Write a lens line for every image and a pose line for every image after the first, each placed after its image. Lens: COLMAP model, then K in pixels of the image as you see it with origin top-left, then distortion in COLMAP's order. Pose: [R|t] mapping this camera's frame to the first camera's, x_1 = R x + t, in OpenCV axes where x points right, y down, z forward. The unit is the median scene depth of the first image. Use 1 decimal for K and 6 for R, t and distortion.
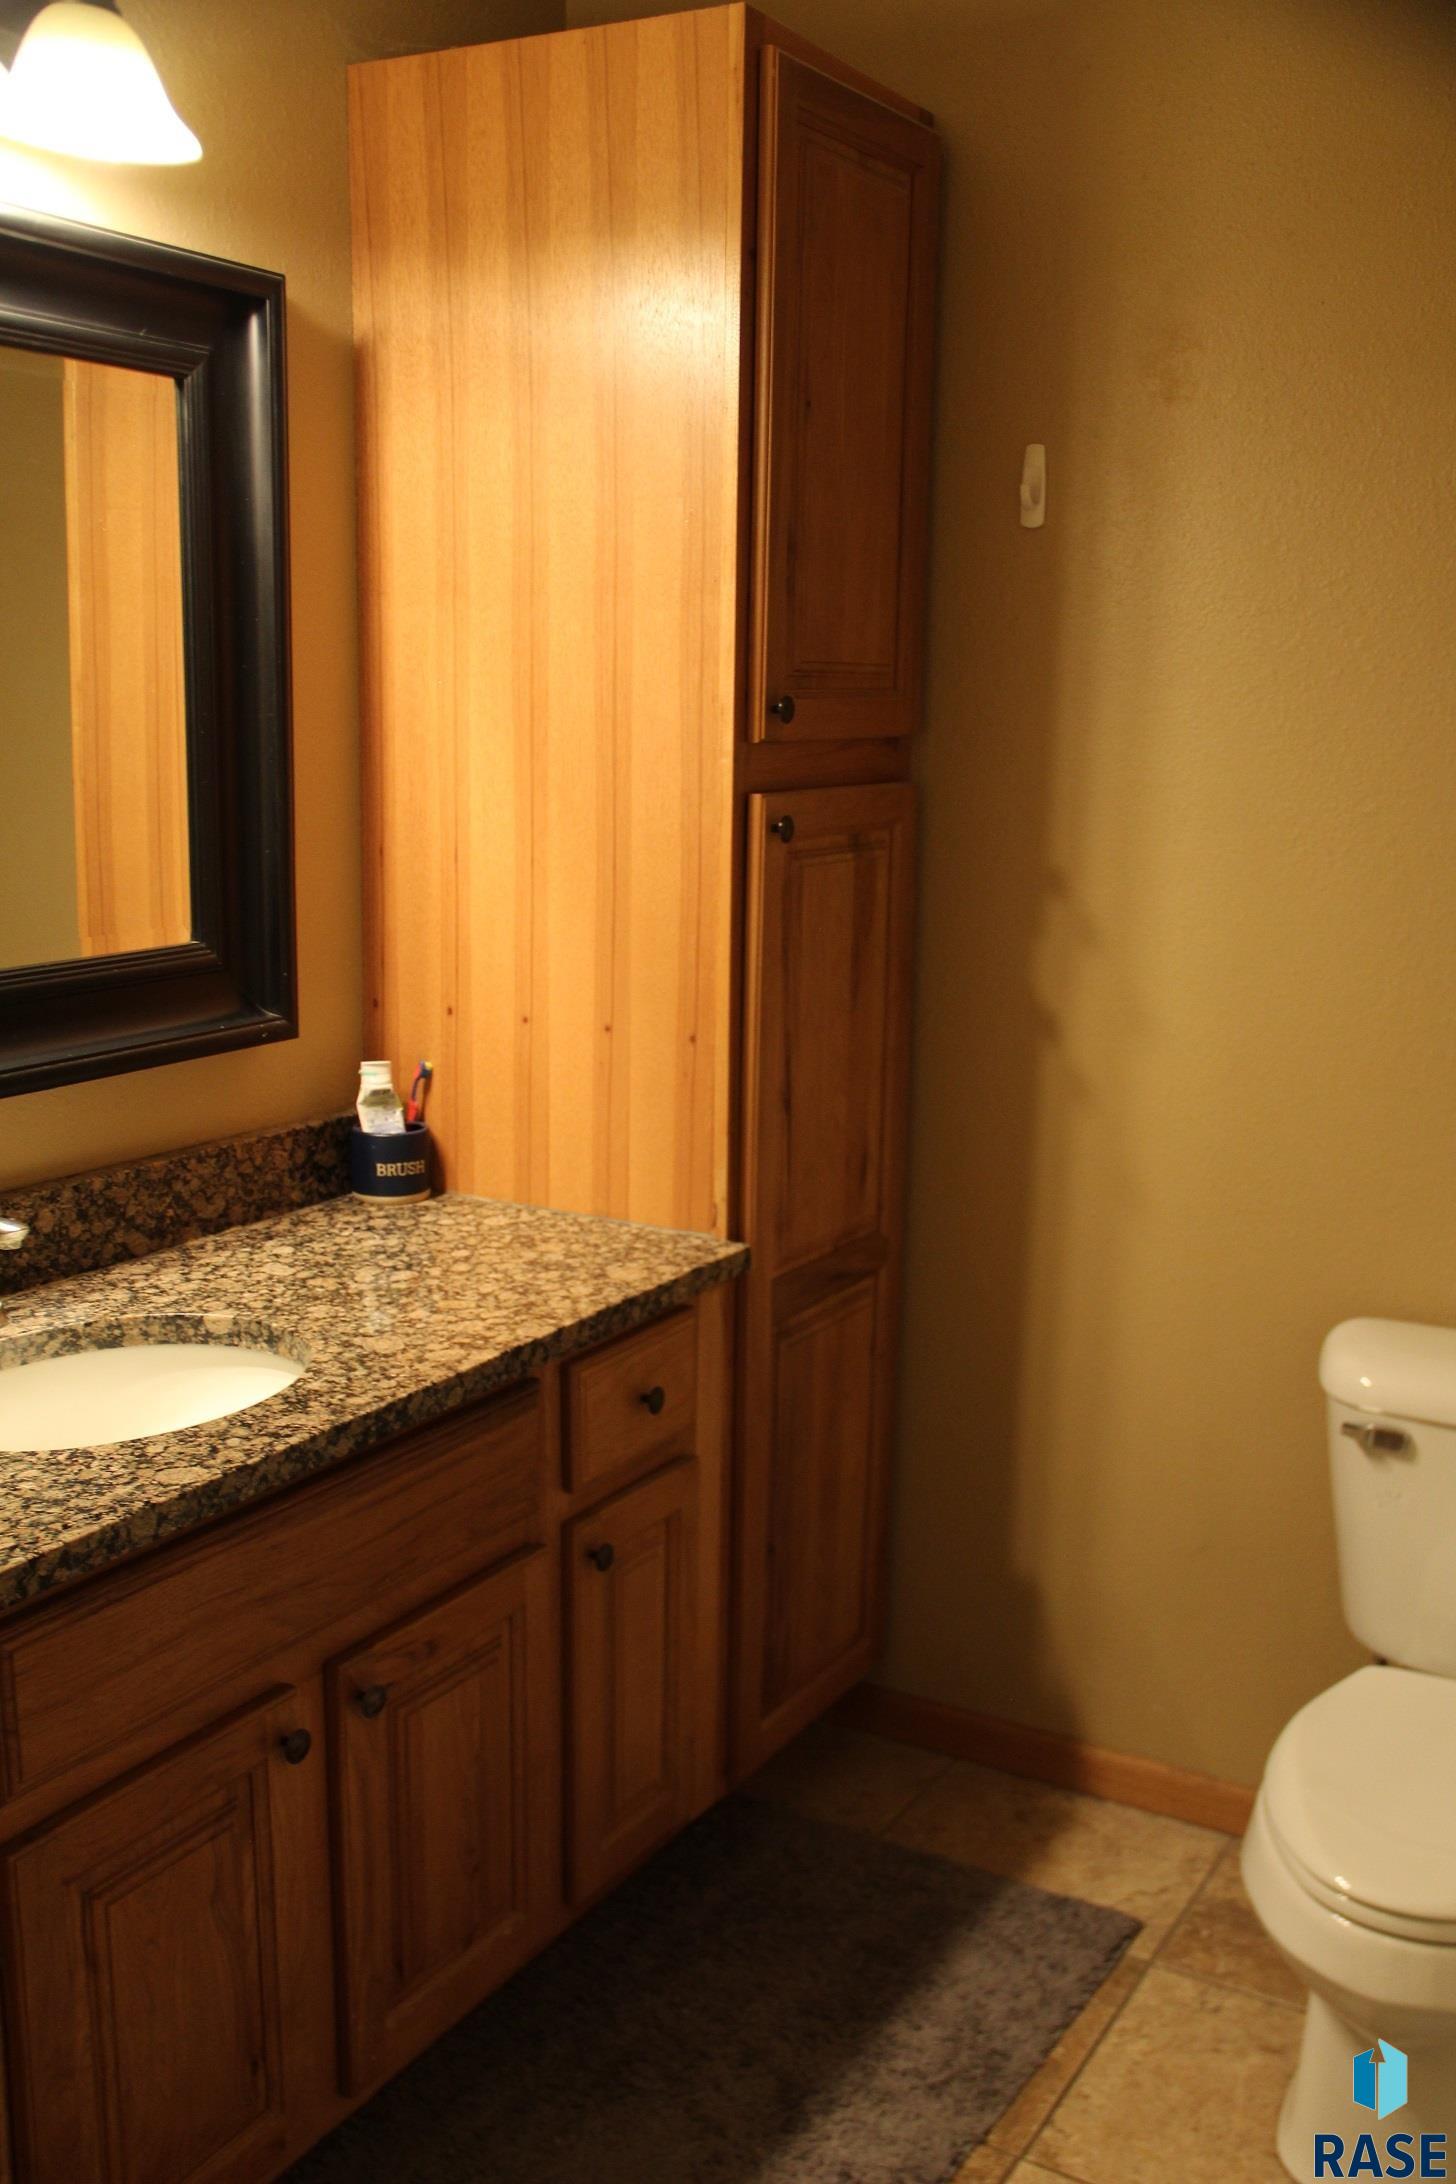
lens RADIAL K [[2127.7, 0, 743.4], [0, 2127.7, 1214.8], [0, 0, 1]] dist [-0.125043, 0.225091]
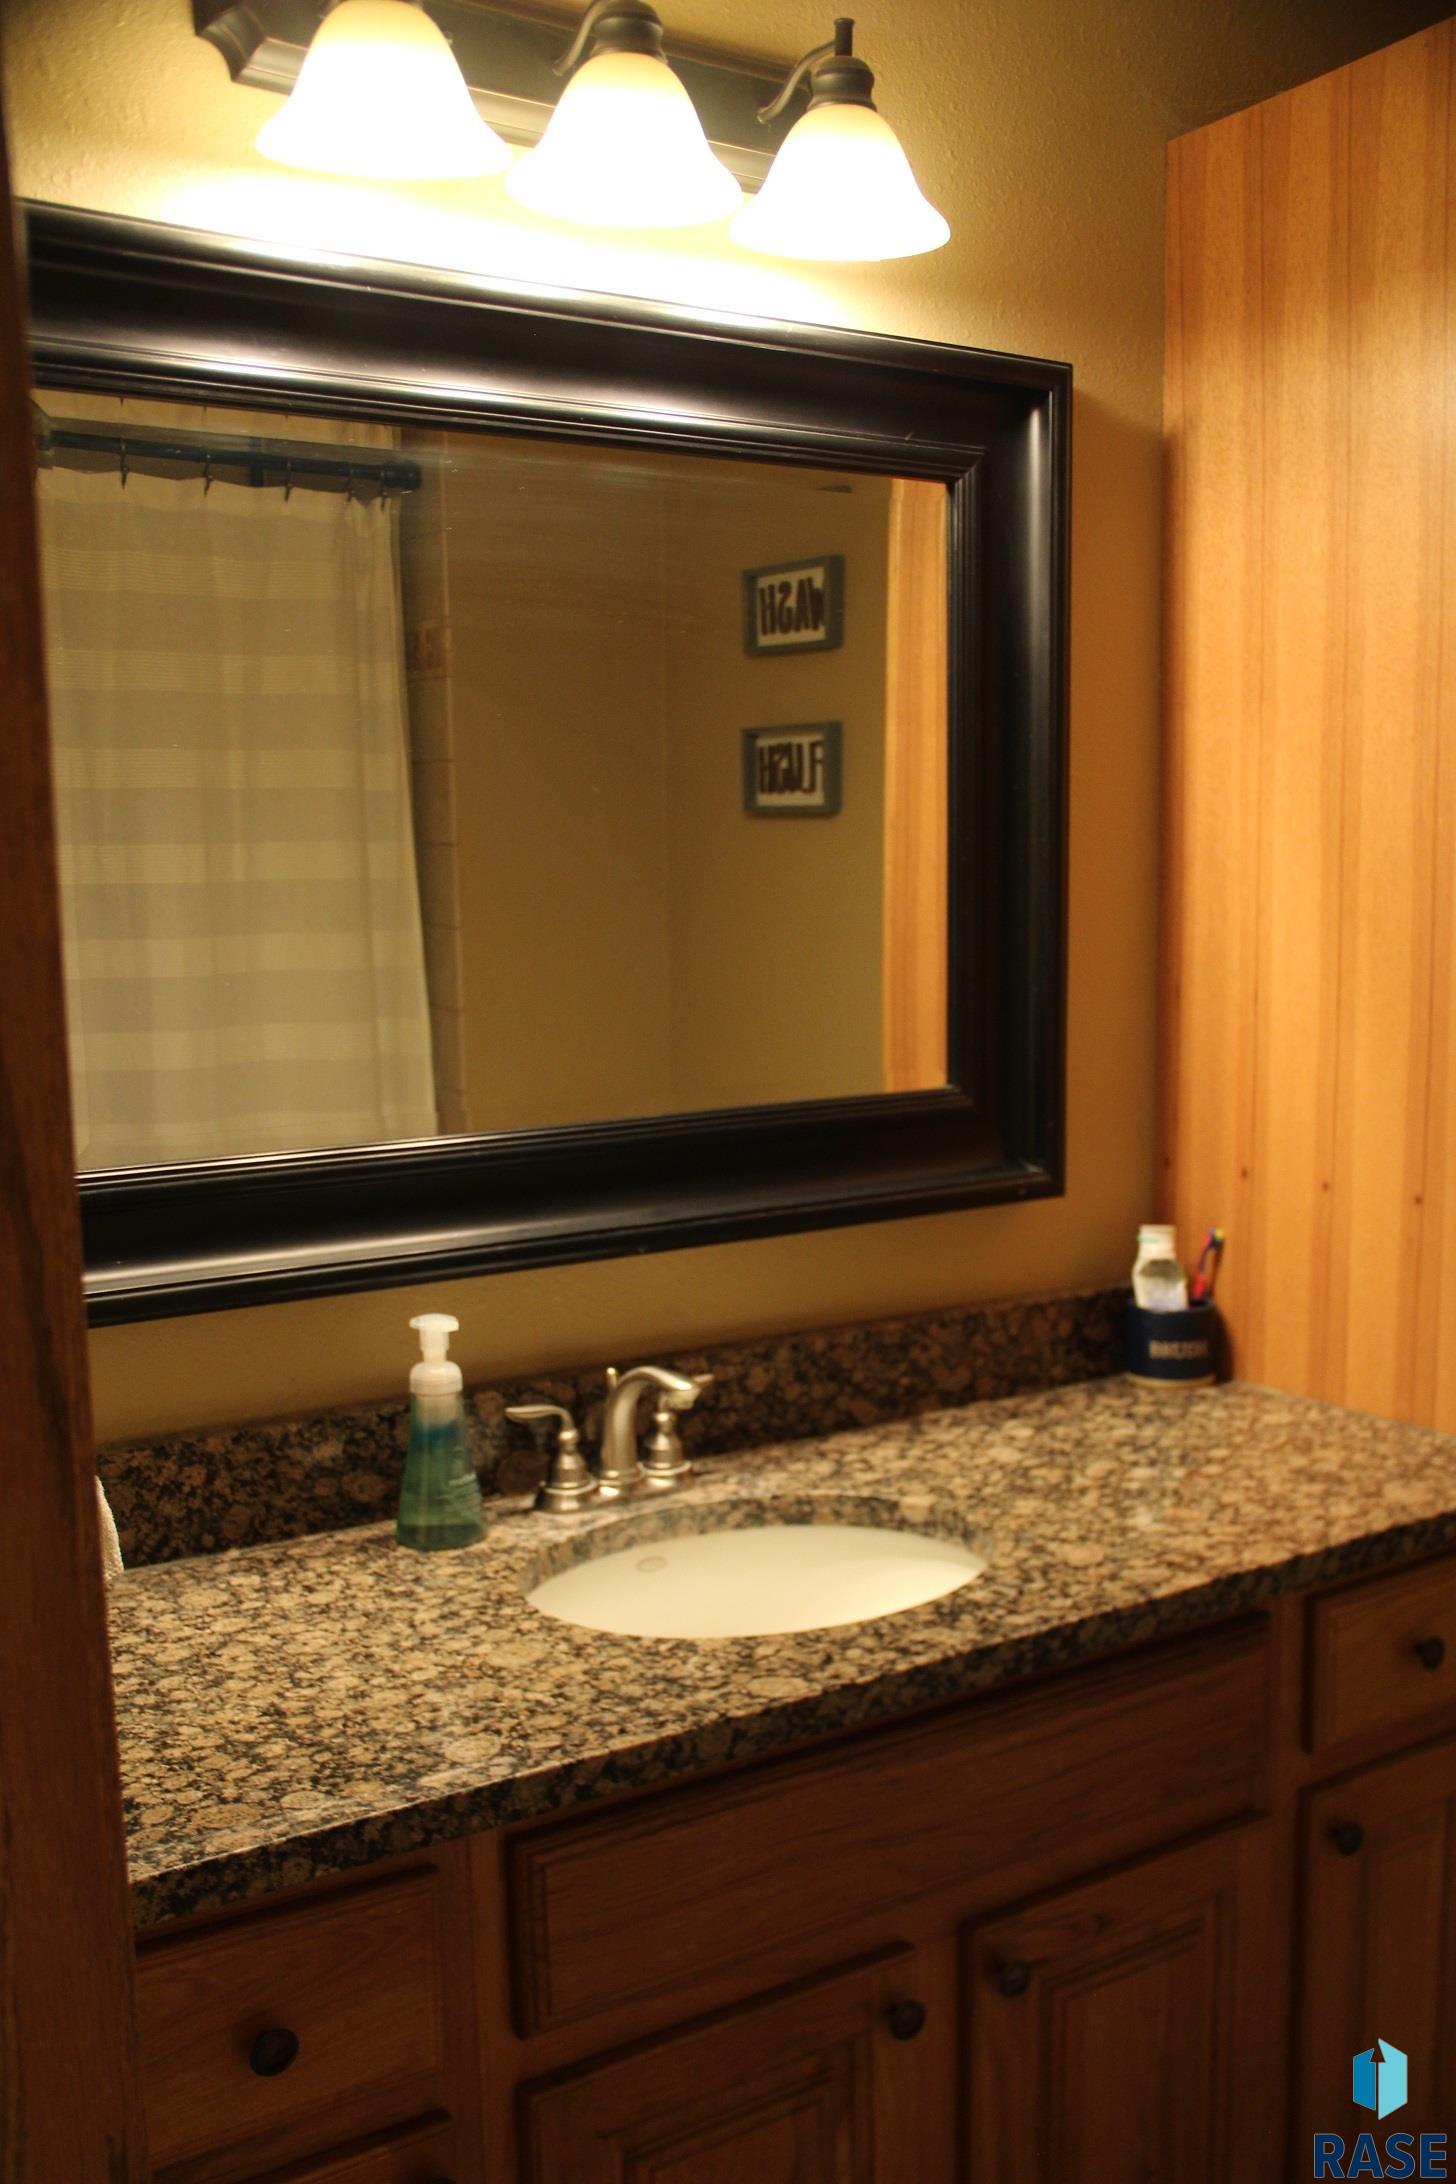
lens RADIAL K [[2127.7, 0, 743.4], [0, 2127.7, 1214.8], [0, 0, 1]] dist [-0.125043, 0.225091]
pose [[0.895621, 0.040183, -0.443000, 0.072434], [-0.075459, 0.995202, -0.062287, -0.010359], [0.438371, 0.089214, 0.894355, 0.147722]]
